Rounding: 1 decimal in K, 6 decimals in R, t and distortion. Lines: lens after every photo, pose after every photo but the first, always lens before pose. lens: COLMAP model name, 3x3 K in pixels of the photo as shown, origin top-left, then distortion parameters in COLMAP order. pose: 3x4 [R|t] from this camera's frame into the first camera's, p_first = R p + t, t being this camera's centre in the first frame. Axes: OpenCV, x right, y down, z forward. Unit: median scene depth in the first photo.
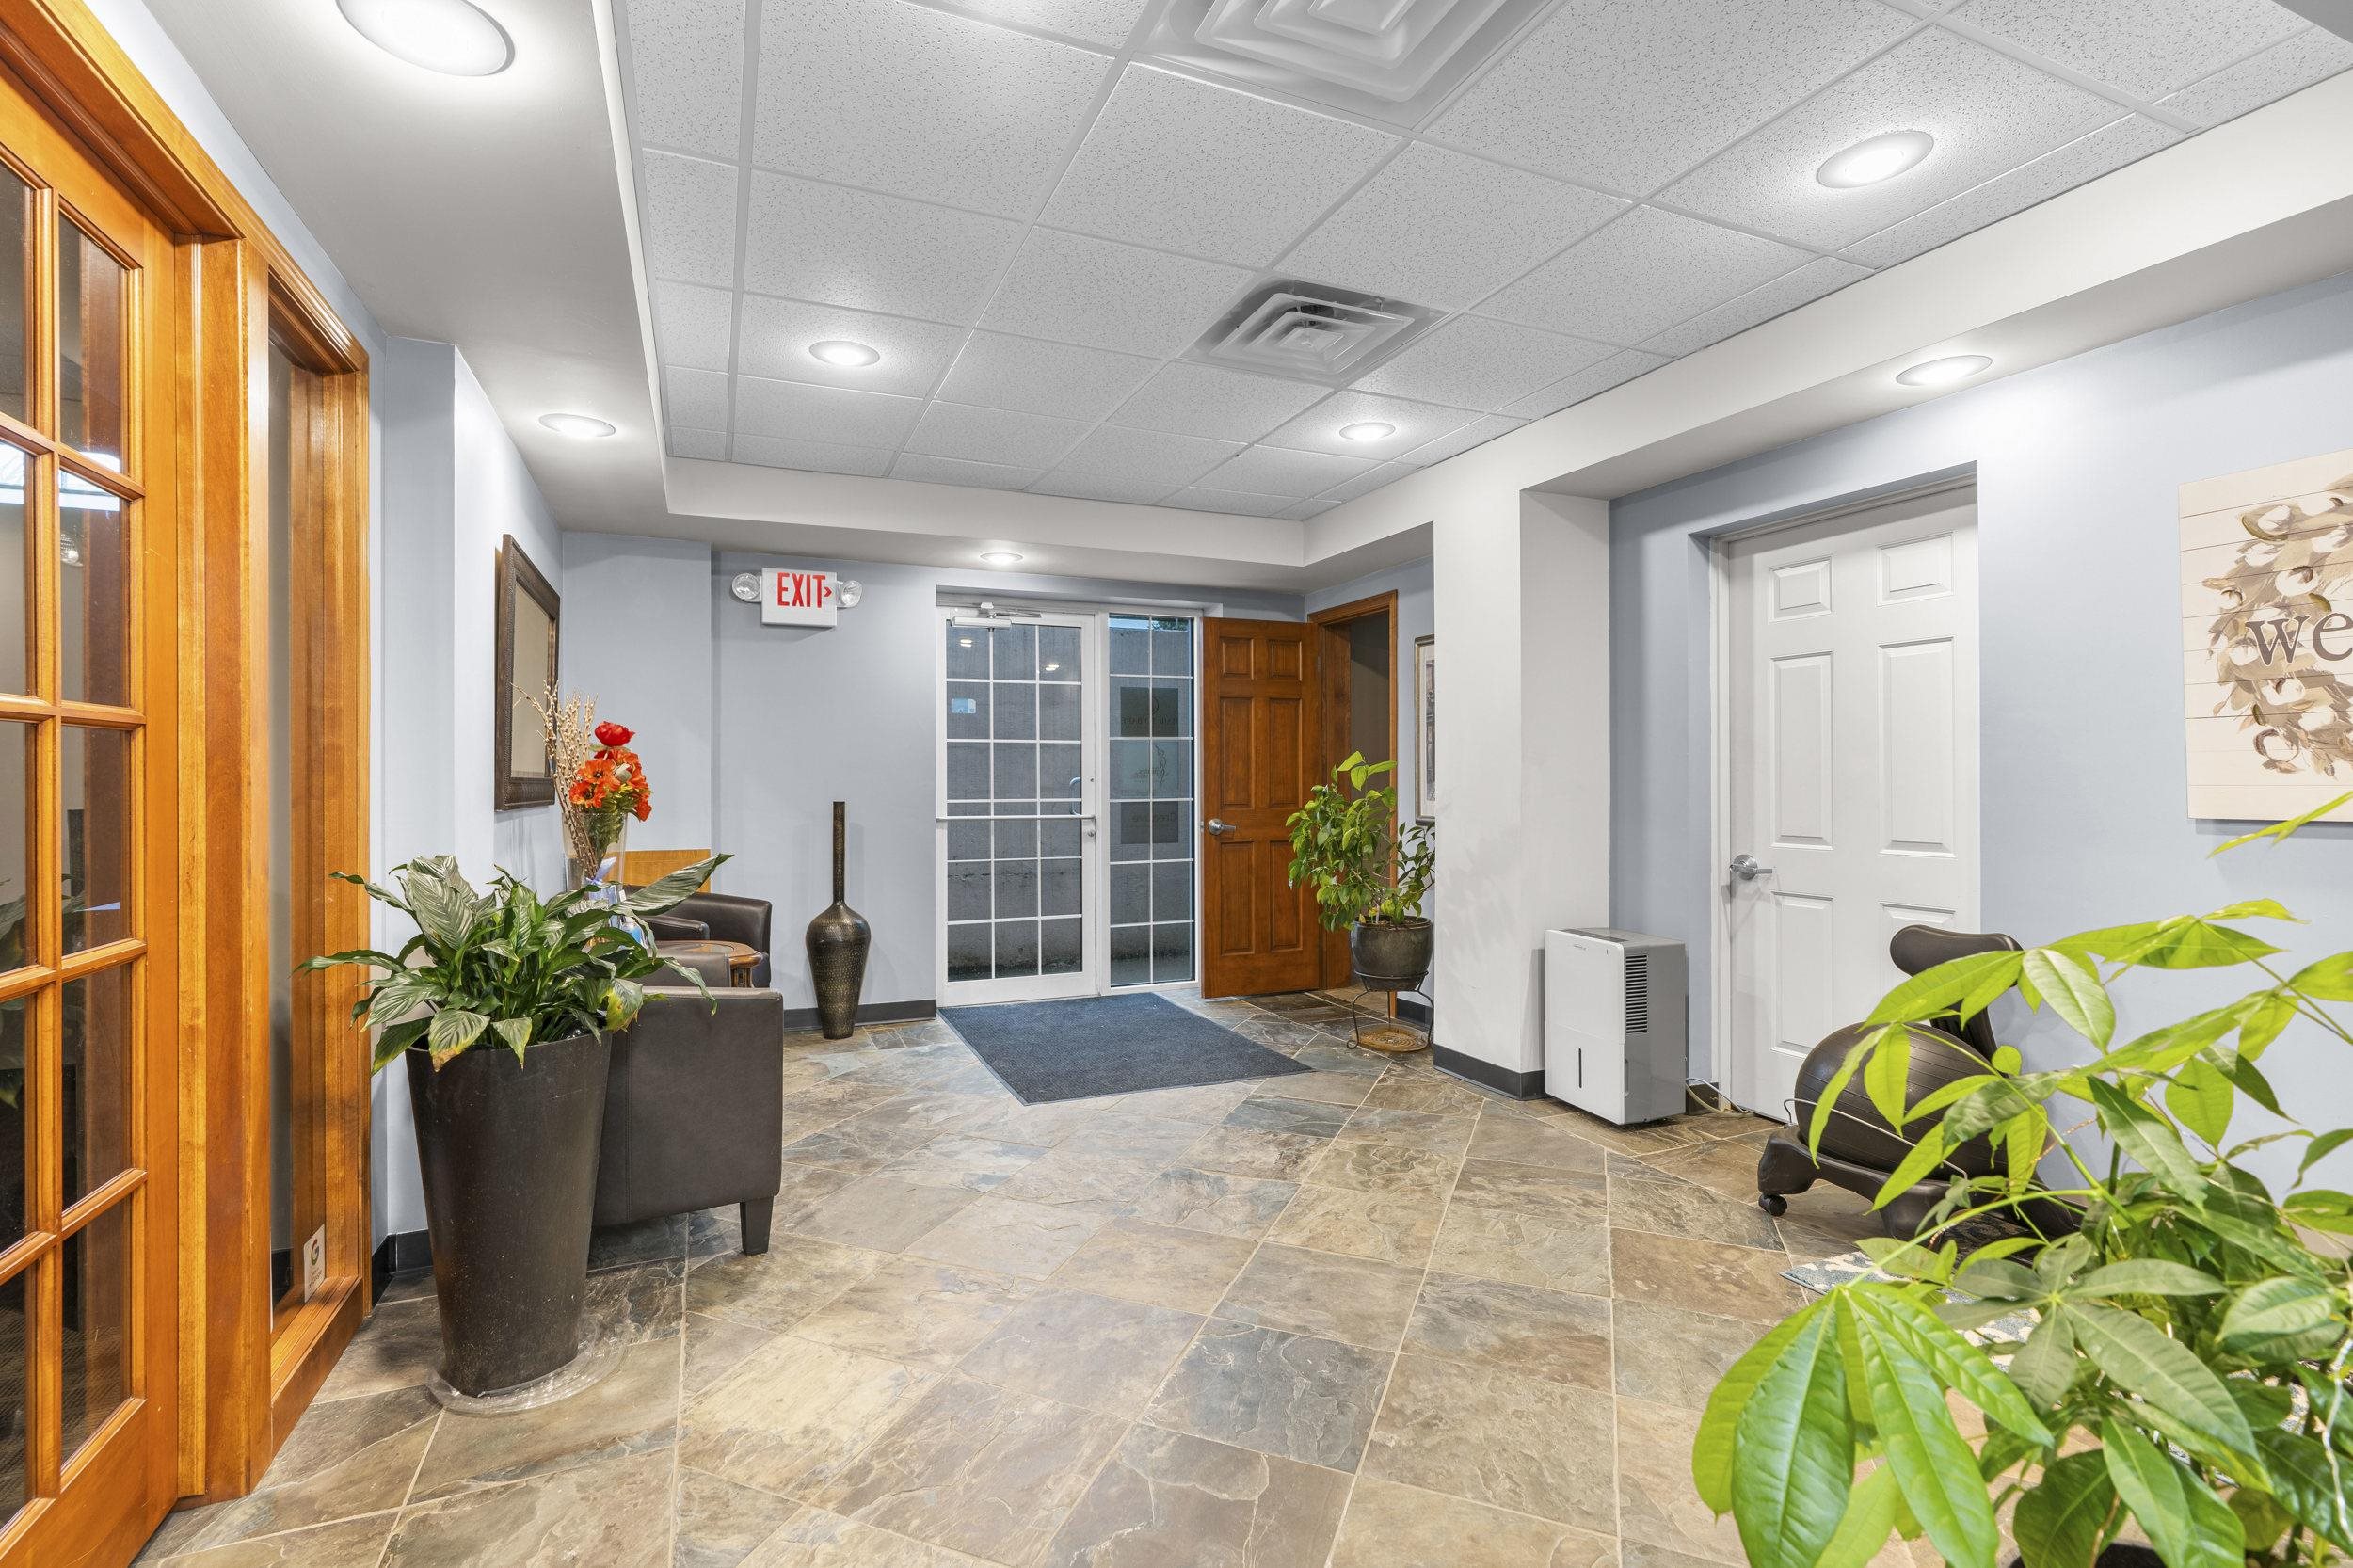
lens RADIAL K [[1062.3, 0, 1172.5], [0, 1062.3, 777.7], [0, 0, 1]] dist [-0.003745, -0.000113]
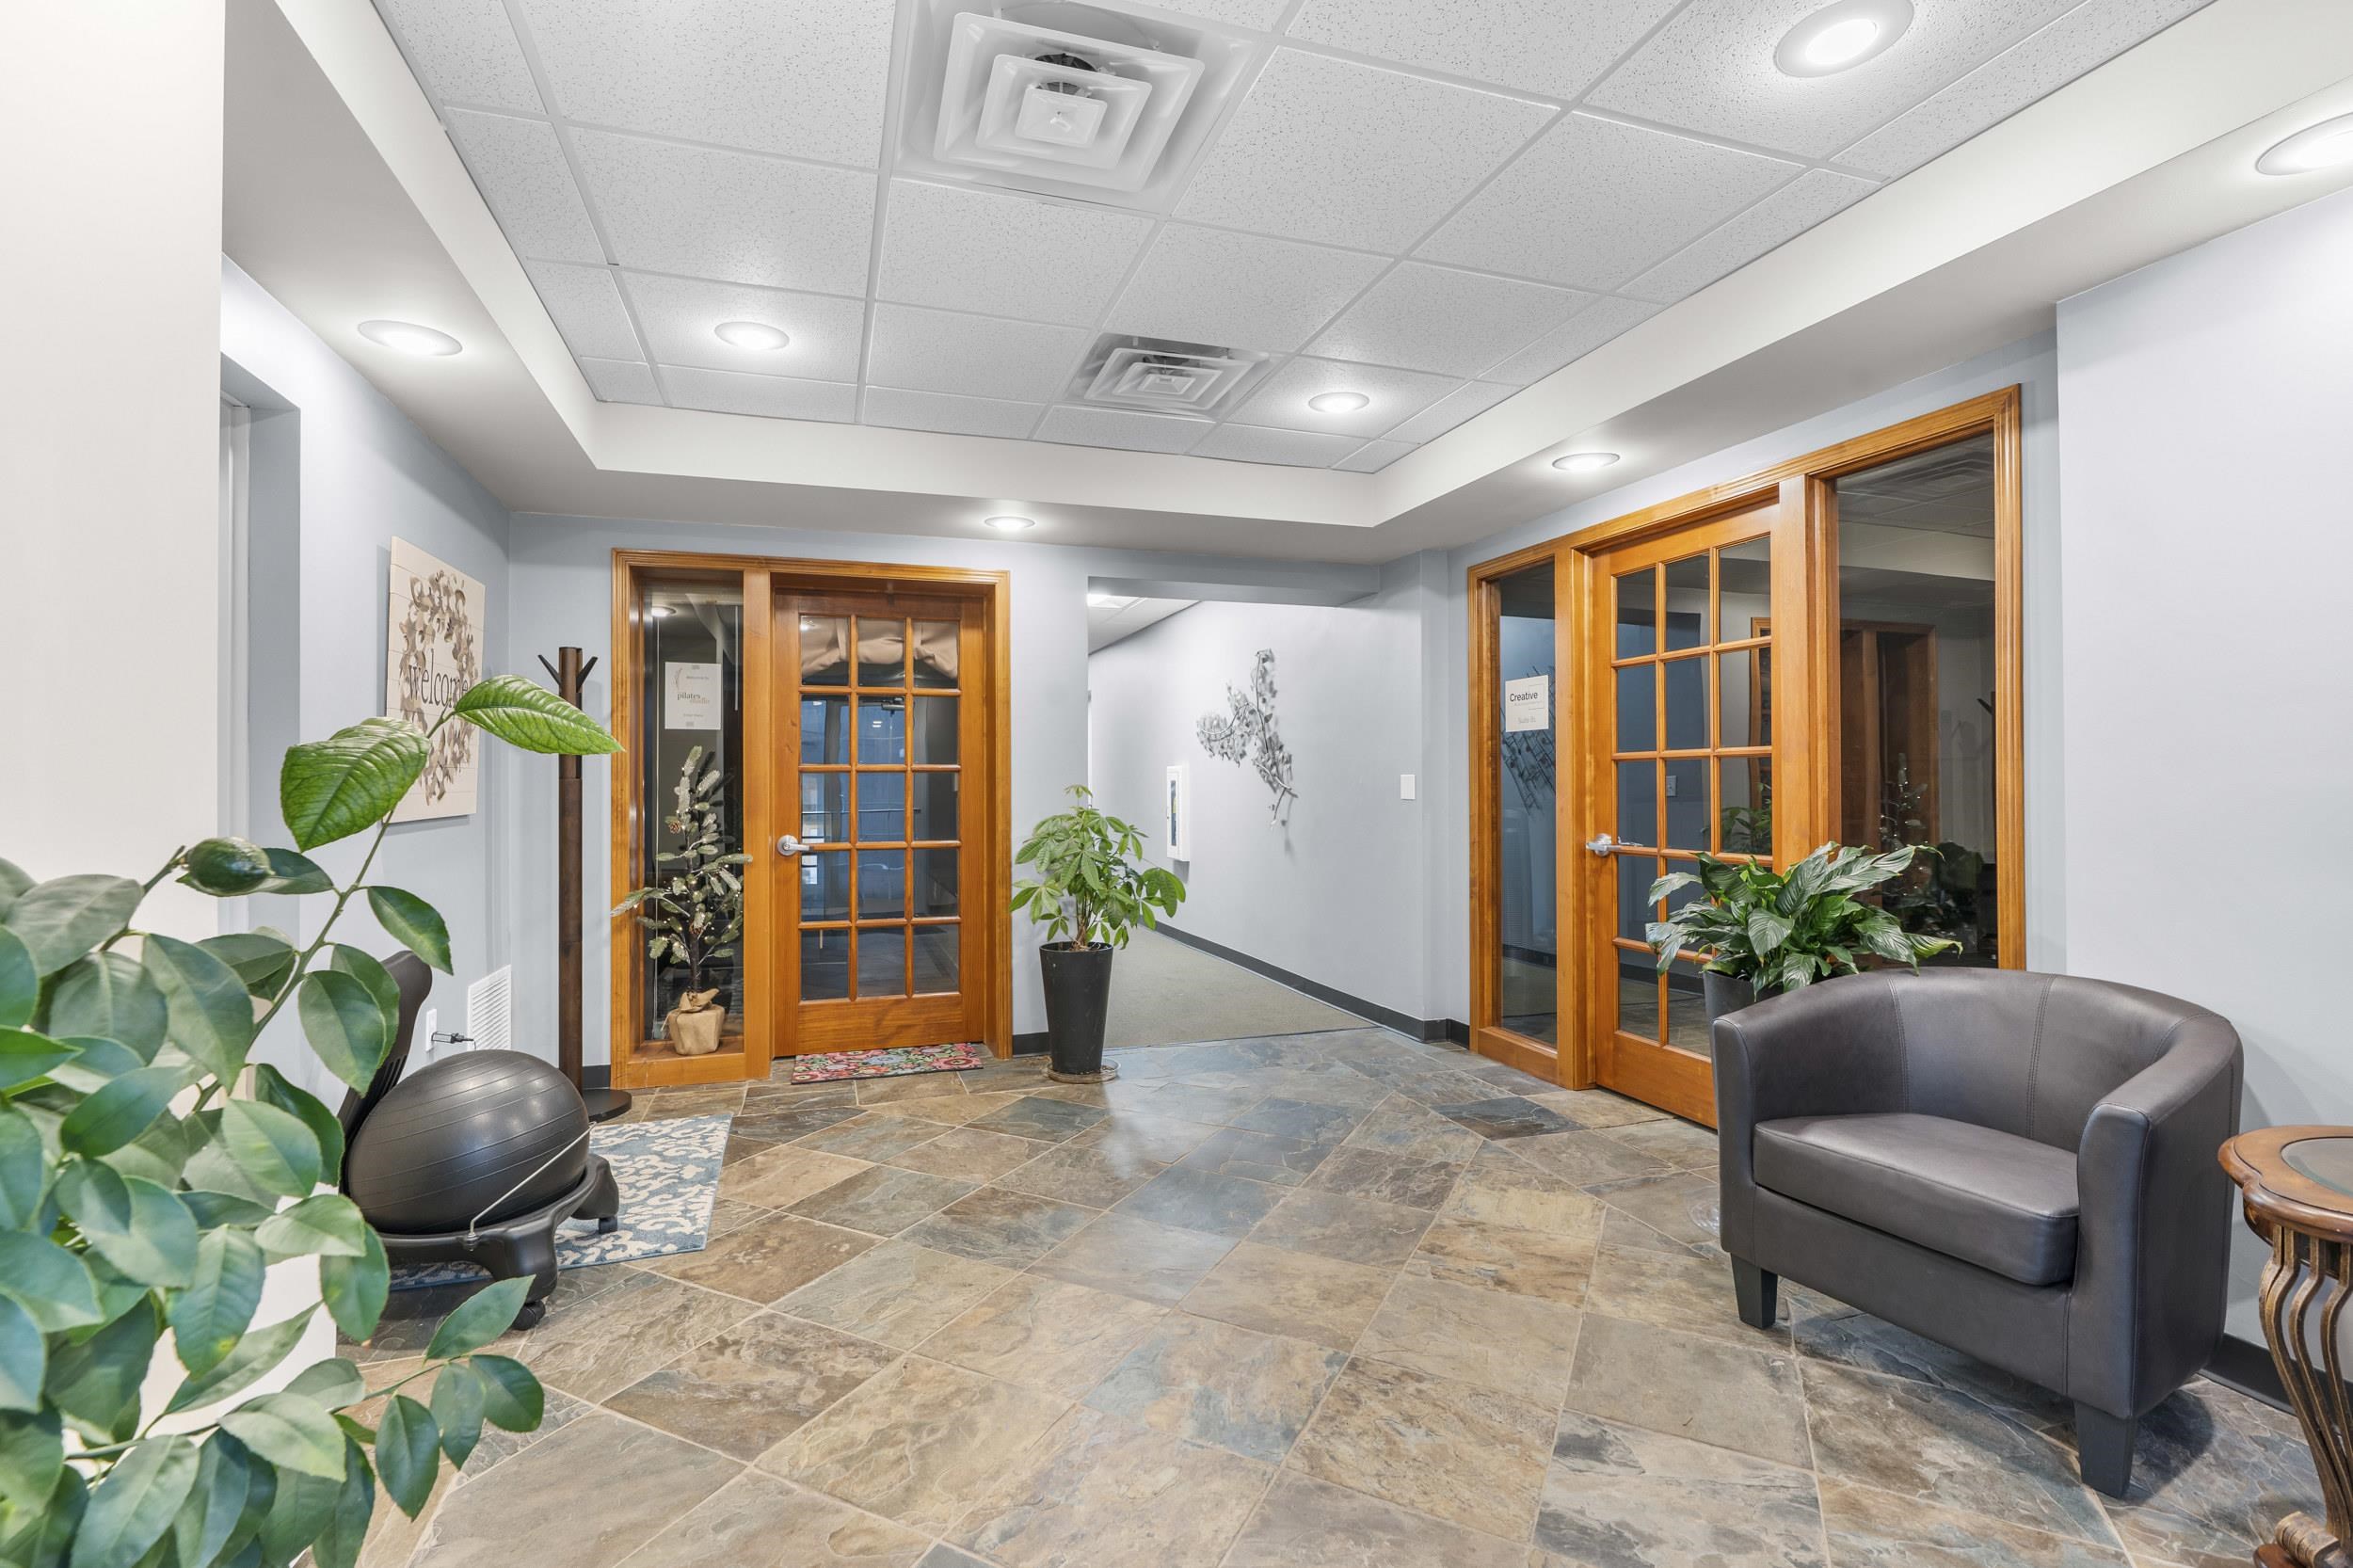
lens RADIAL K [[1062.3, 0, 1173.5], [0, 1062.3, 779.3], [0, 0, 1]] dist [-0.003745, -0.000113]
pose [[-0.996141, 0.005819, 0.087574, 0.005076], [0.005441, 0.999975, -0.004549, 0.001563], [-0.087599, -0.004055, -0.996148, 2.113020]]
